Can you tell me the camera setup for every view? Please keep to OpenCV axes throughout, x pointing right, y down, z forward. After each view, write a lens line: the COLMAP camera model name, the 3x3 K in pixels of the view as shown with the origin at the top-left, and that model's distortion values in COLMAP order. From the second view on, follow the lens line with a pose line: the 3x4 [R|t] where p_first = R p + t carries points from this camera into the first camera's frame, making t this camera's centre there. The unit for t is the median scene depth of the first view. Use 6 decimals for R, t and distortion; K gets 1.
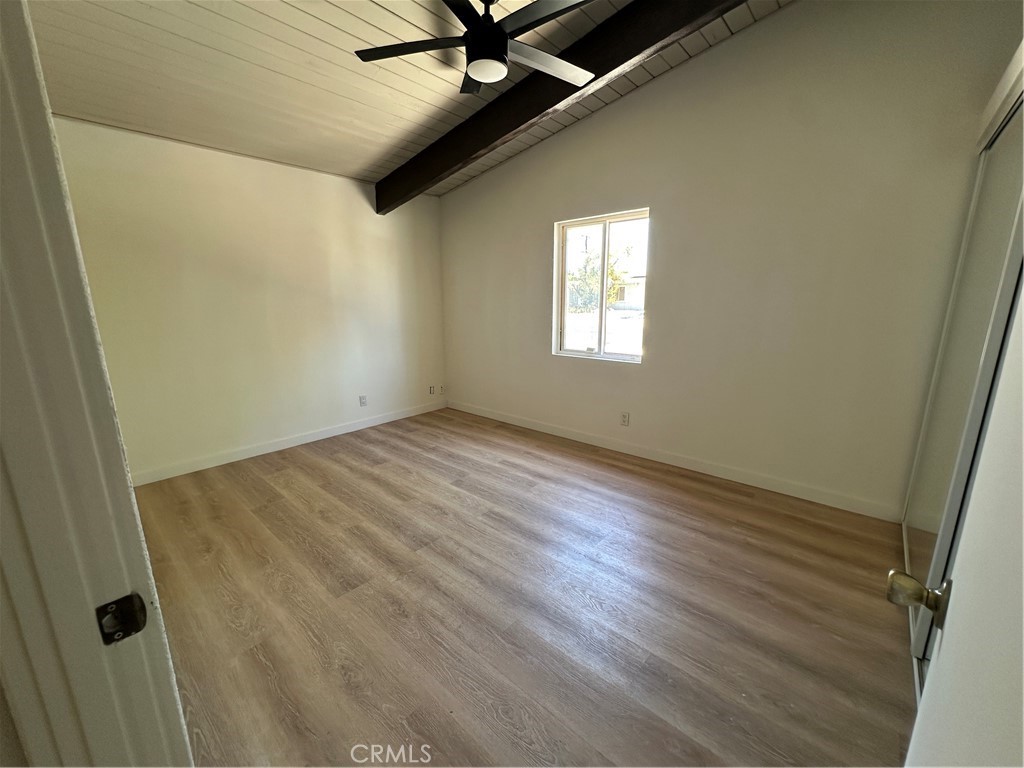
lens RADIAL K [[408.8, 0, 512.0], [0, 408.8, 384.0], [0, 0, 1]] dist [-0.000103, -0.000129]
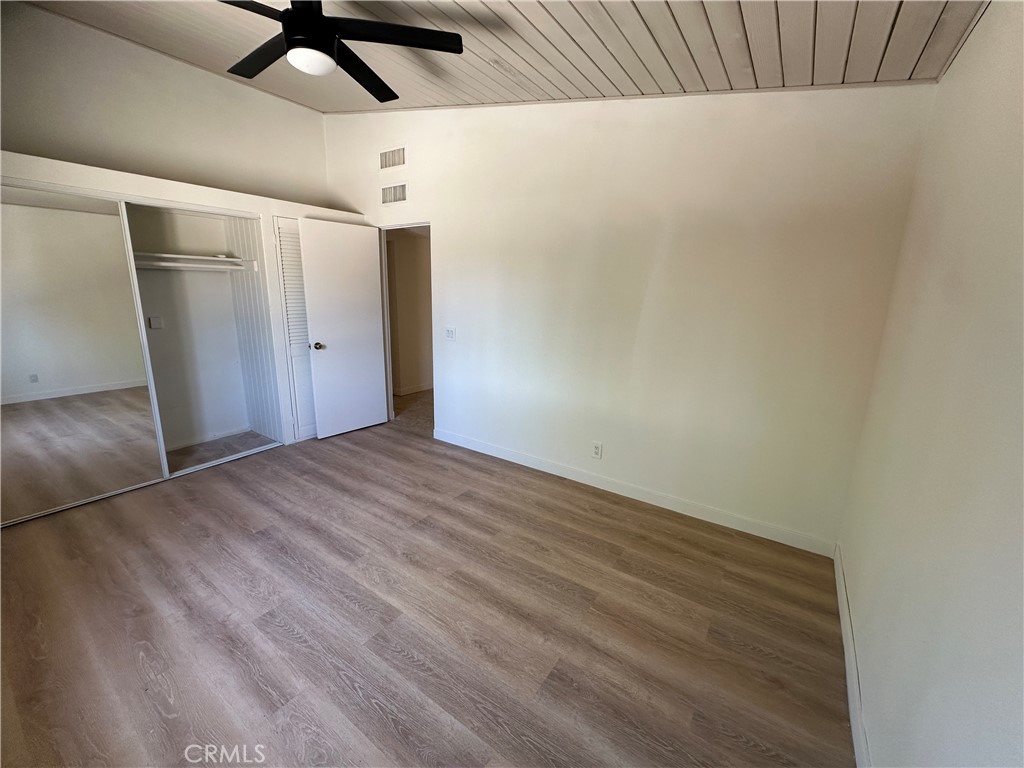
lens RADIAL K [[408.8, 0, 512.0], [0, 408.8, 384.0], [0, 0, 1]] dist [-0.000103, -0.000129]
pose [[-0.992062, 0.017313, -0.124550, -0.280770], [-0.036854, 0.906950, 0.419623, -0.397116], [0.120225, 0.420882, -0.899113, 1.627656]]
